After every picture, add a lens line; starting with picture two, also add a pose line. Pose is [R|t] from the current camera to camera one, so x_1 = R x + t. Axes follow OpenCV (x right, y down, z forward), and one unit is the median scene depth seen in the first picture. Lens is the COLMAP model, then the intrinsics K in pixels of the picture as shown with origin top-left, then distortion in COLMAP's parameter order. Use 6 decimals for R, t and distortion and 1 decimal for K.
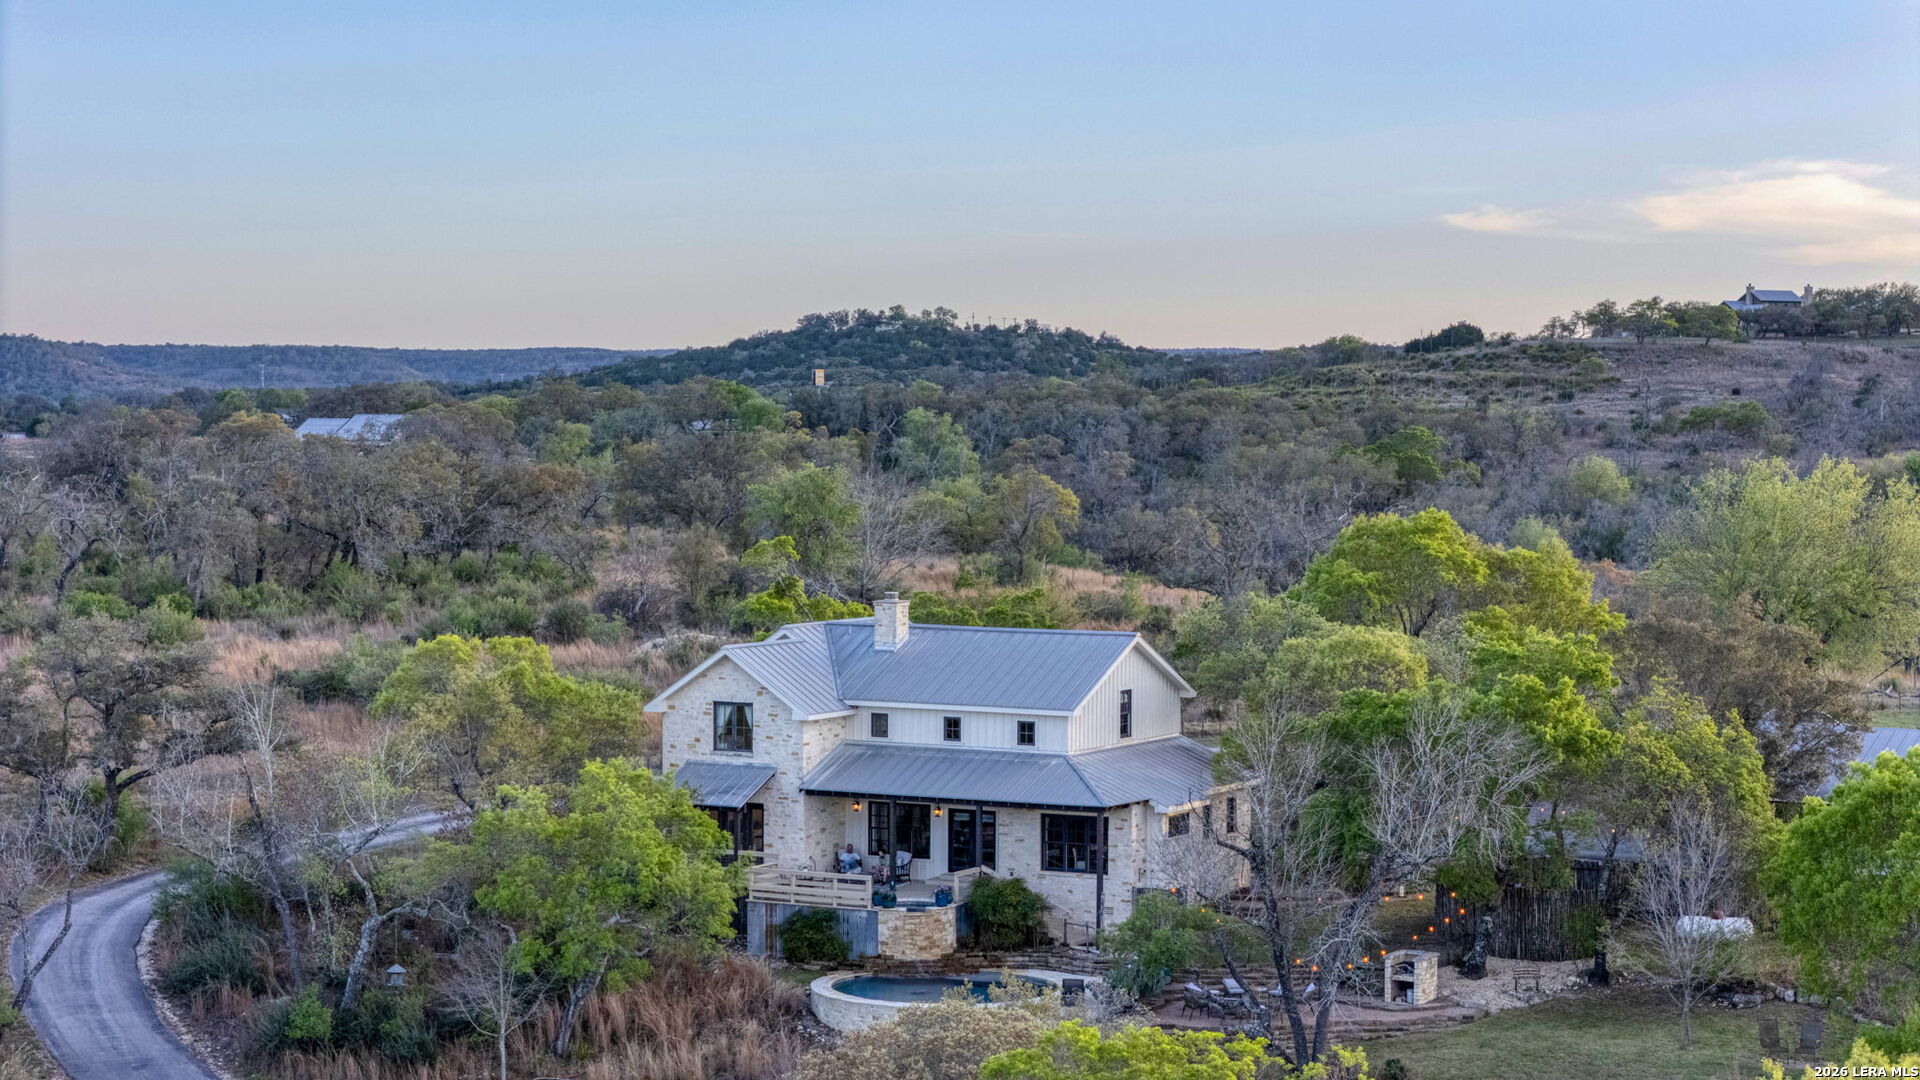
lens RADIAL K [[3800.4, 0, 1004.8], [0, 3800.4, 537.8], [0, 0, 1]] dist [-0.293797, 2.191979]
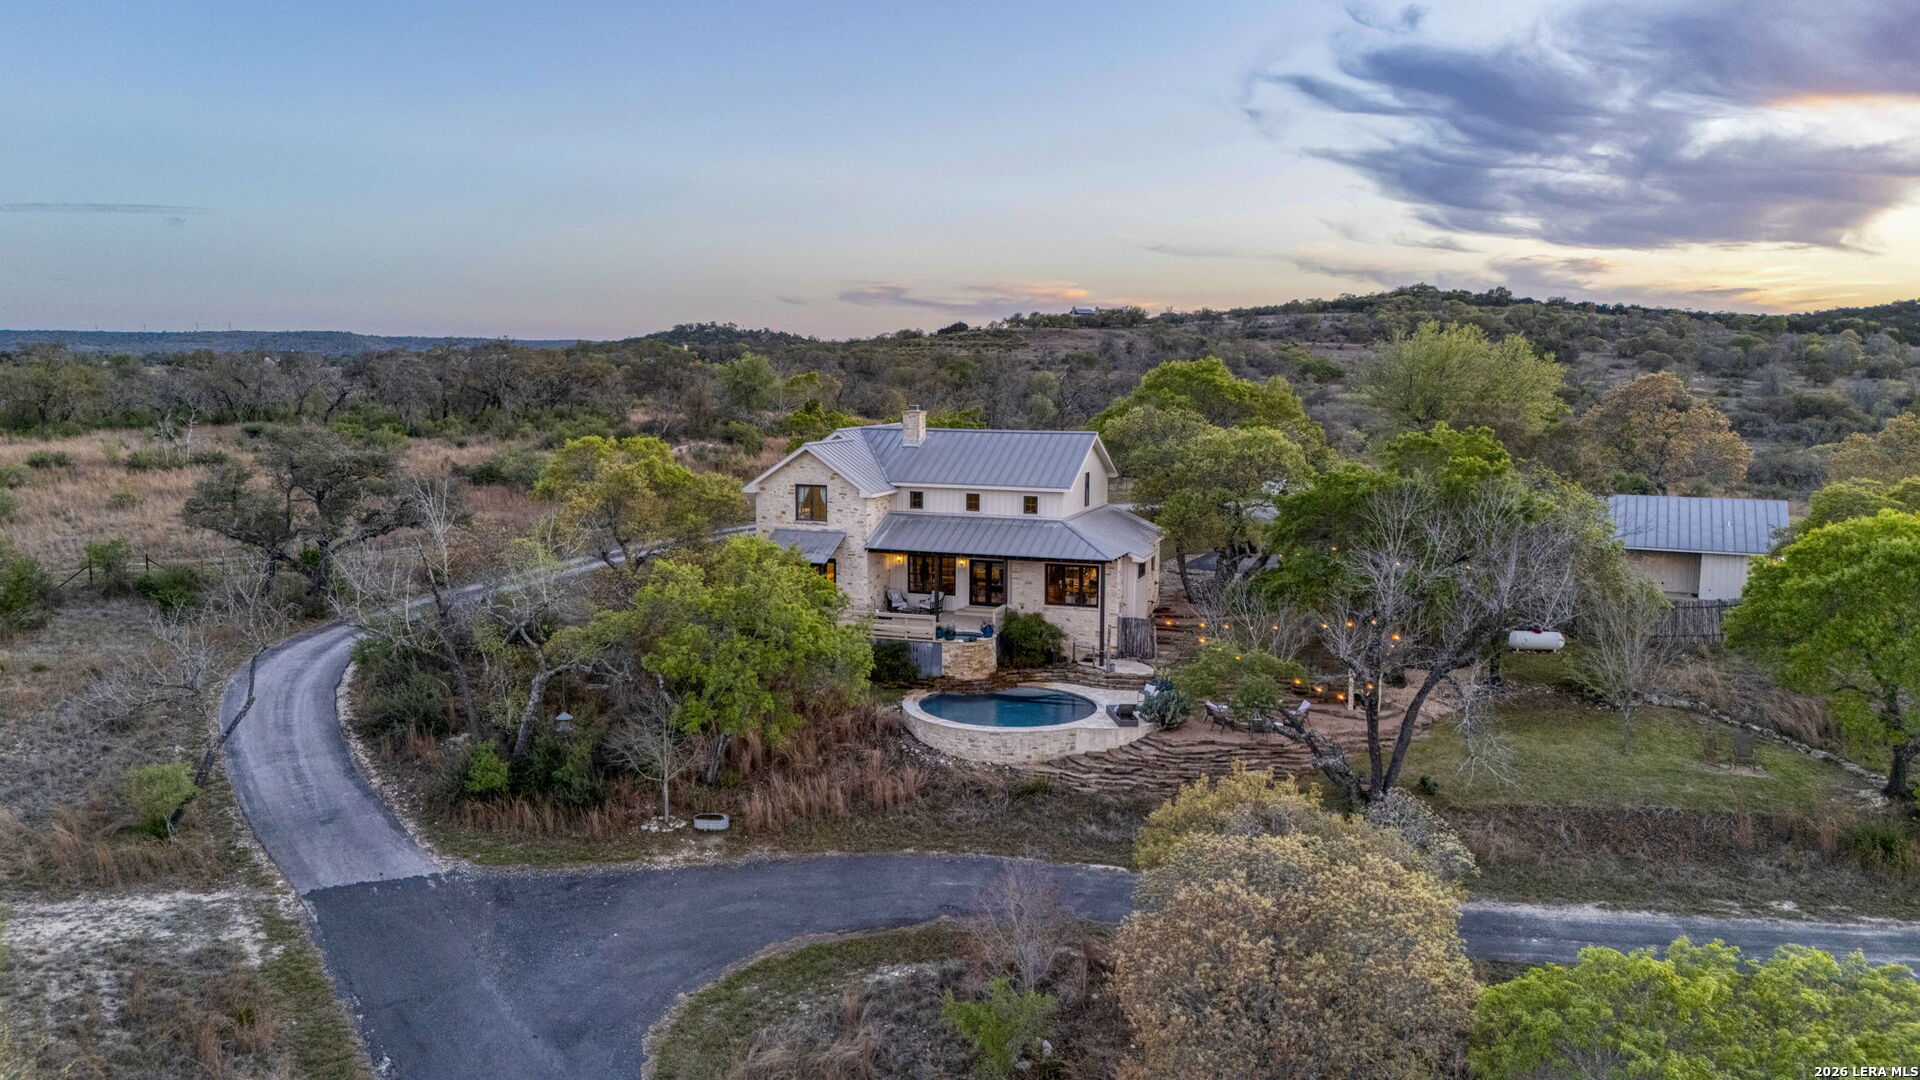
lens RADIAL K [[1391.8, 0, 964.4], [0, 1391.8, 533.7], [0, 0, 1]] dist [0.124262, -0.184096]
pose [[0.988385, -0.017243, 0.150989, -0.093341], [0.004321, 0.996329, 0.085497, 0.018411], [-0.151909, -0.083852, 0.984831, 0.499293]]
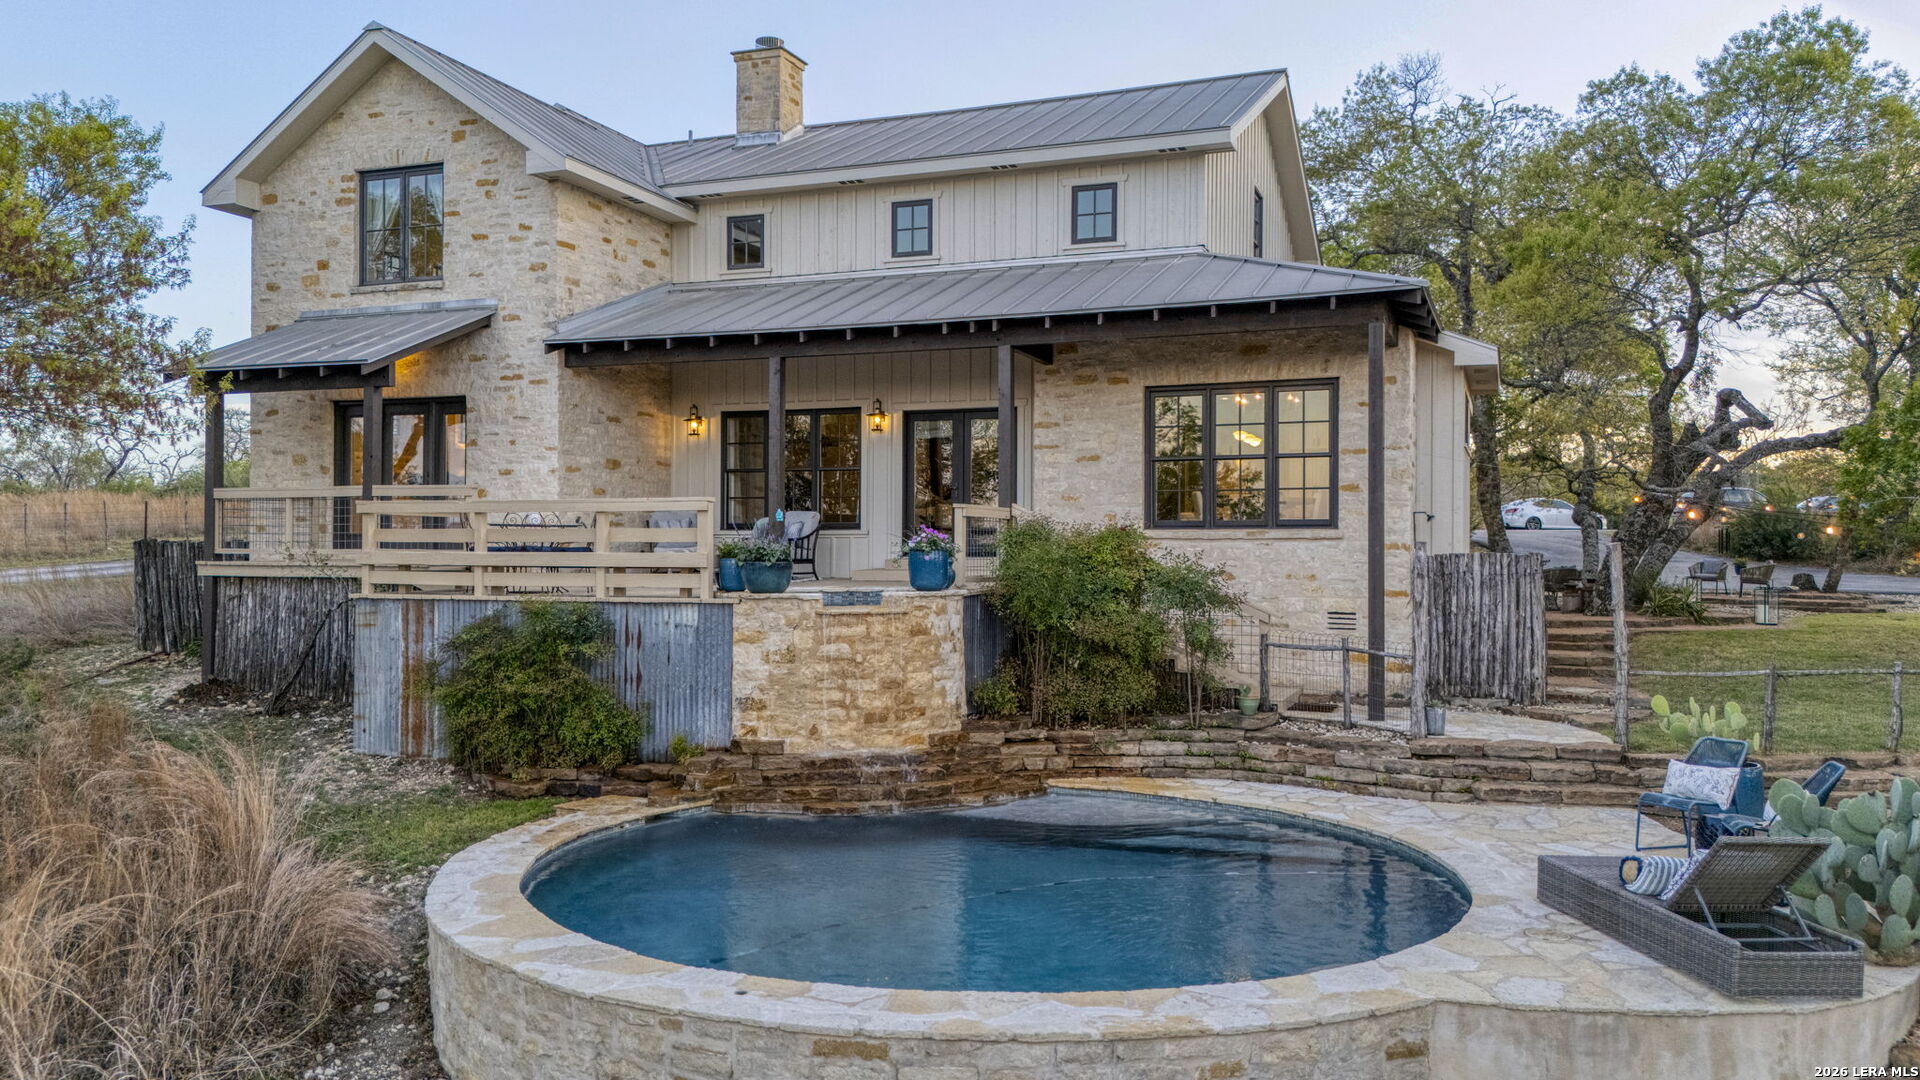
lens RADIAL K [[1391.8, 0, 964.4], [0, 1391.8, 533.7], [0, 0, 1]] dist [0.124262, -0.184096]
pose [[0.993606, 0.001374, 0.112892, -0.026045], [0.004652, 0.998578, -0.053102, 0.094145], [-0.112804, 0.053288, 0.992187, 0.837154]]
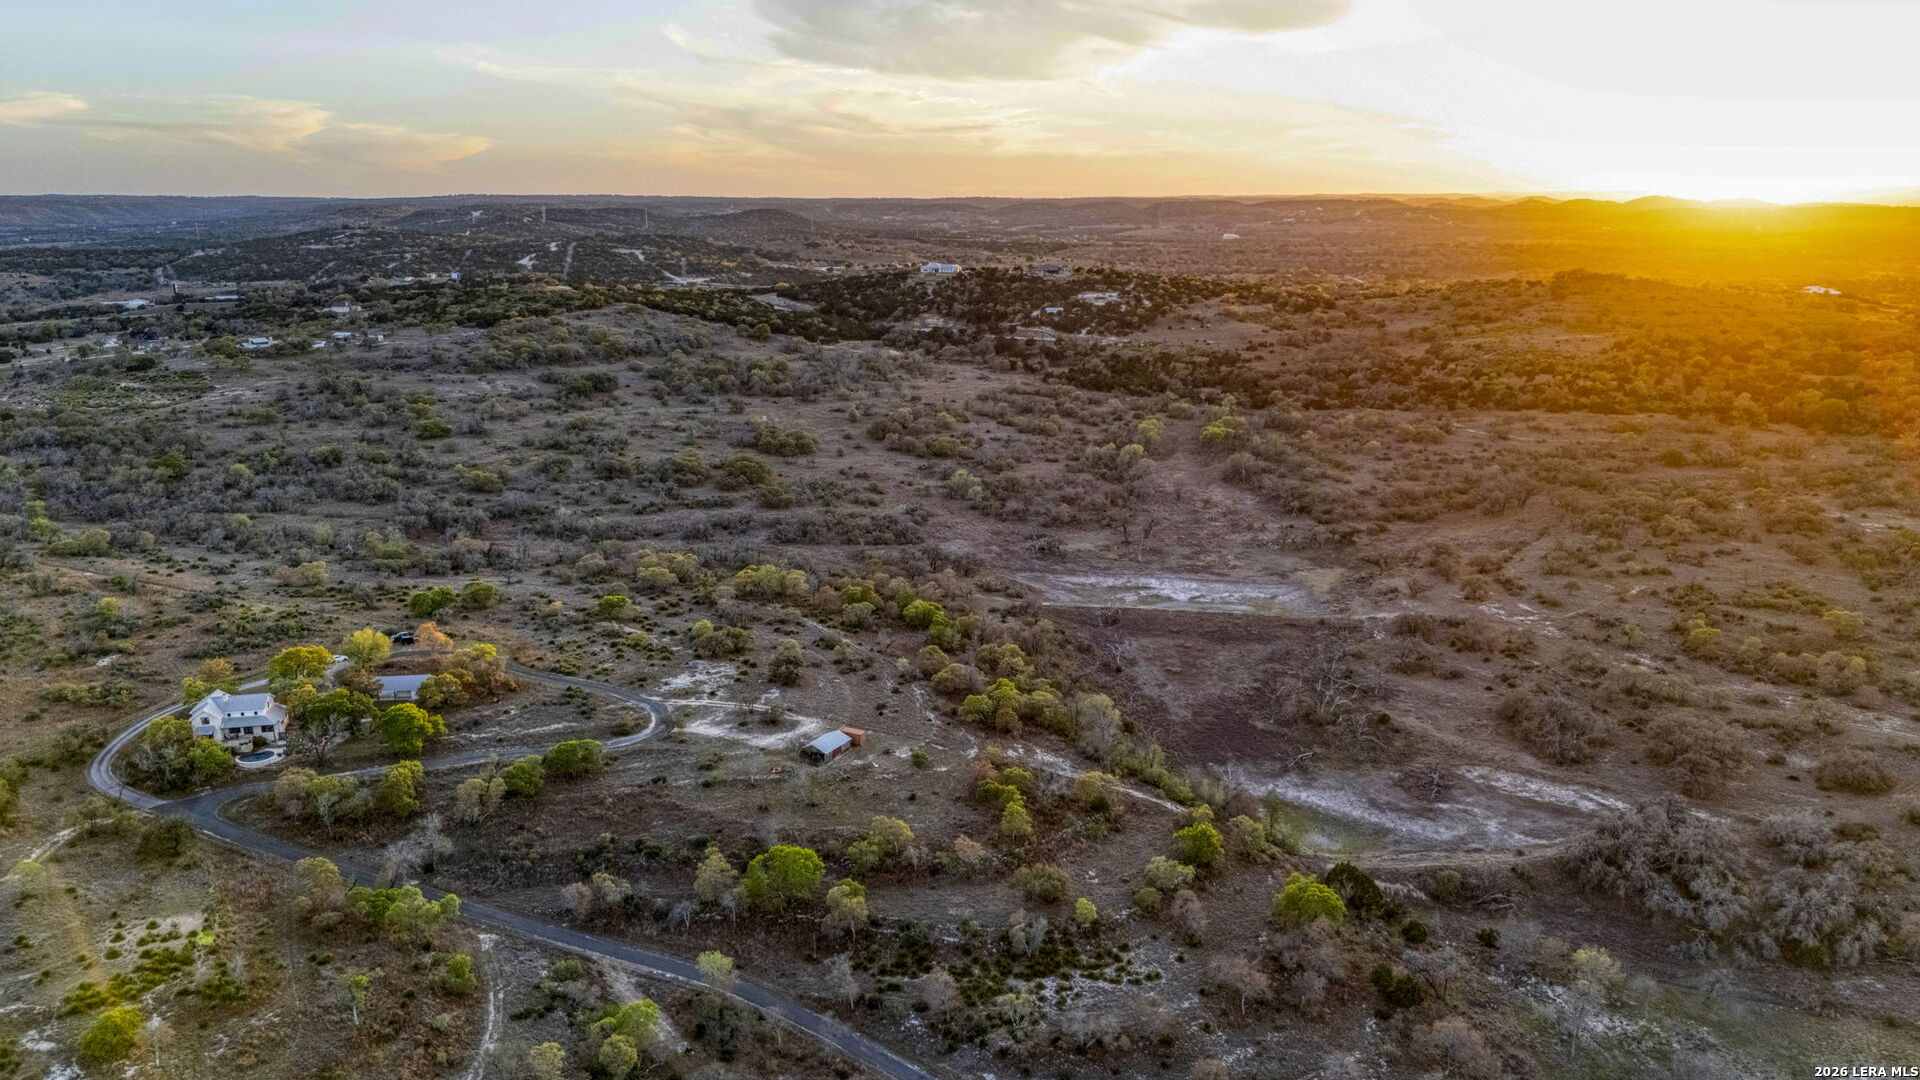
lens RADIAL K [[1391.8, 0, 964.4], [0, 1391.8, 533.7], [0, 0, 1]] dist [0.124262, -0.184096]
pose [[0.774329, -0.150409, 0.614647, -0.528507], [0.028544, 0.978654, 0.203525, -0.748780], [-0.632139, -0.140050, 0.762093, -1.719435]]
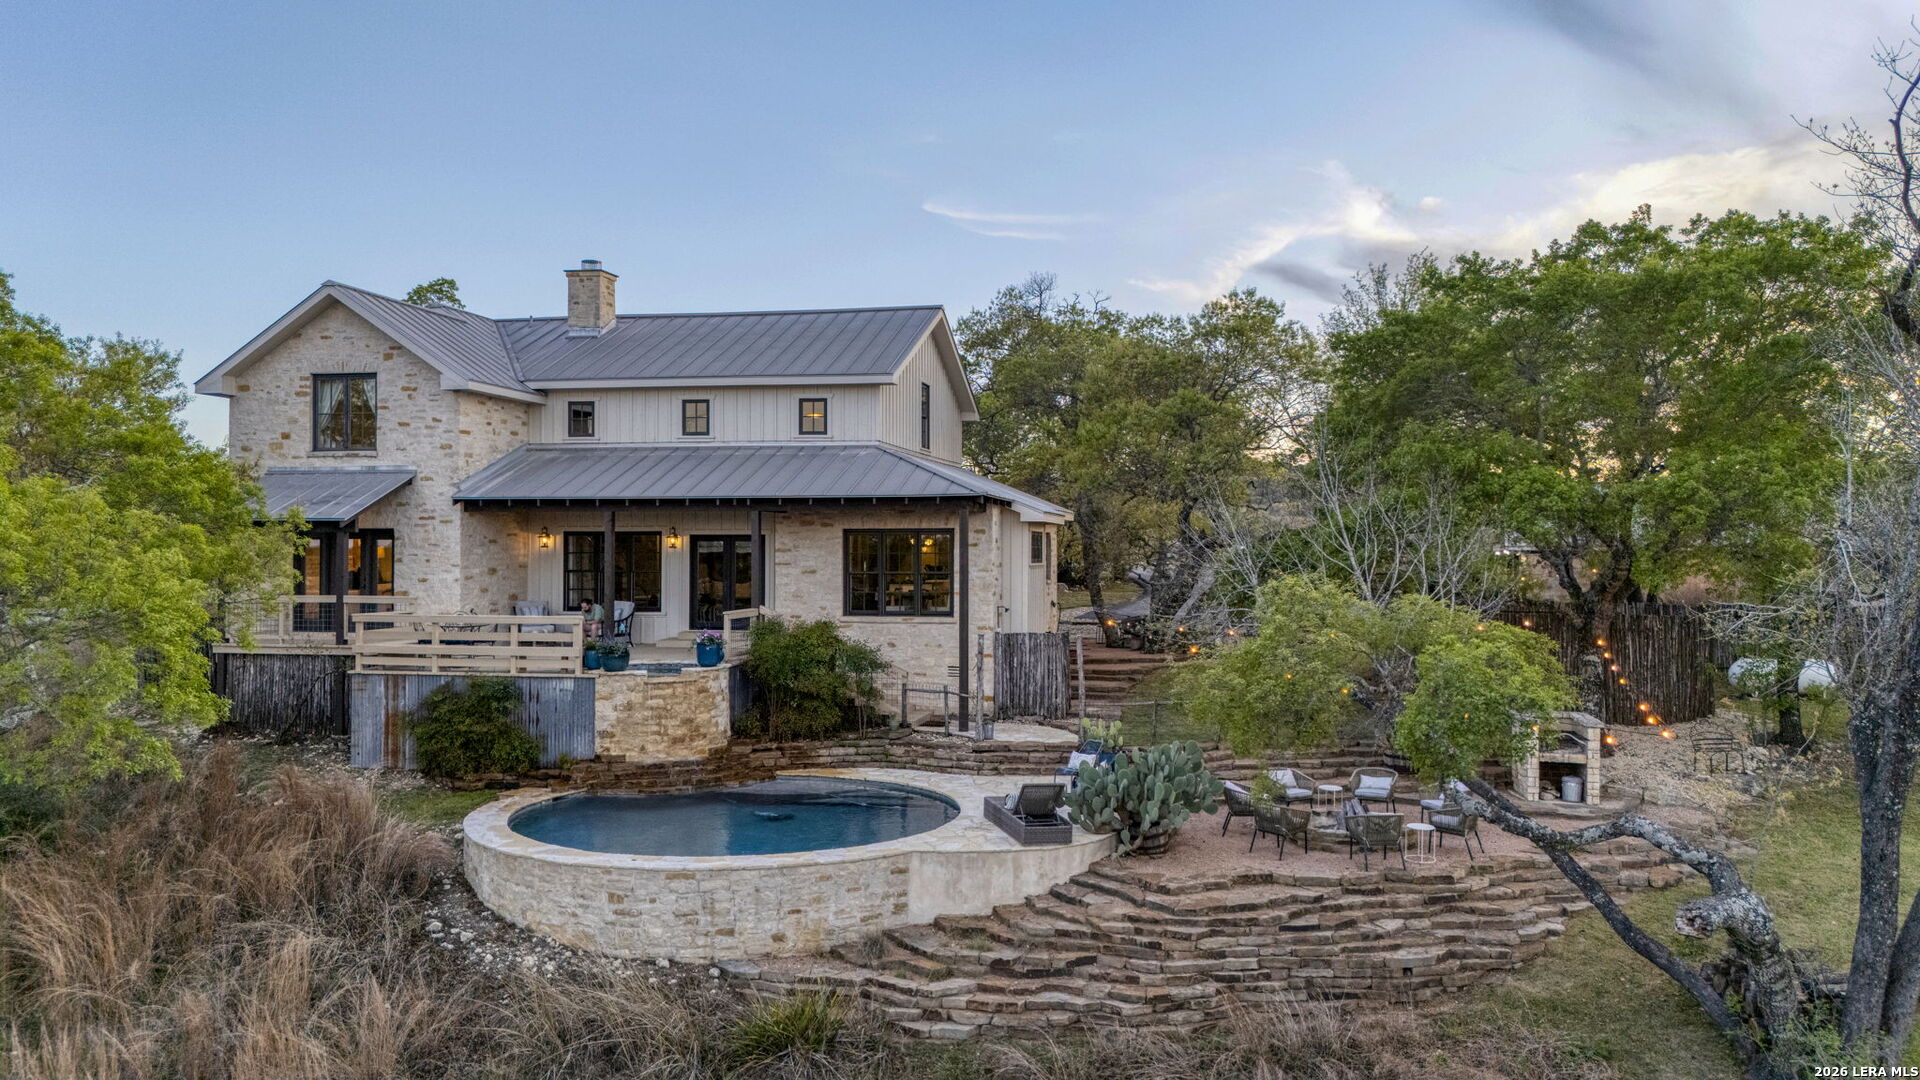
lens RADIAL K [[1395.8, 0, 961.9], [0, 1395.8, 536.0], [0, 0, 1]] dist [0.092525, -0.132602]
pose [[0.963345, -0.001537, 0.268262, -0.035174], [0.013891, 0.998928, -0.044158, 0.083166], [-0.267906, 0.046265, 0.962334, 0.744154]]
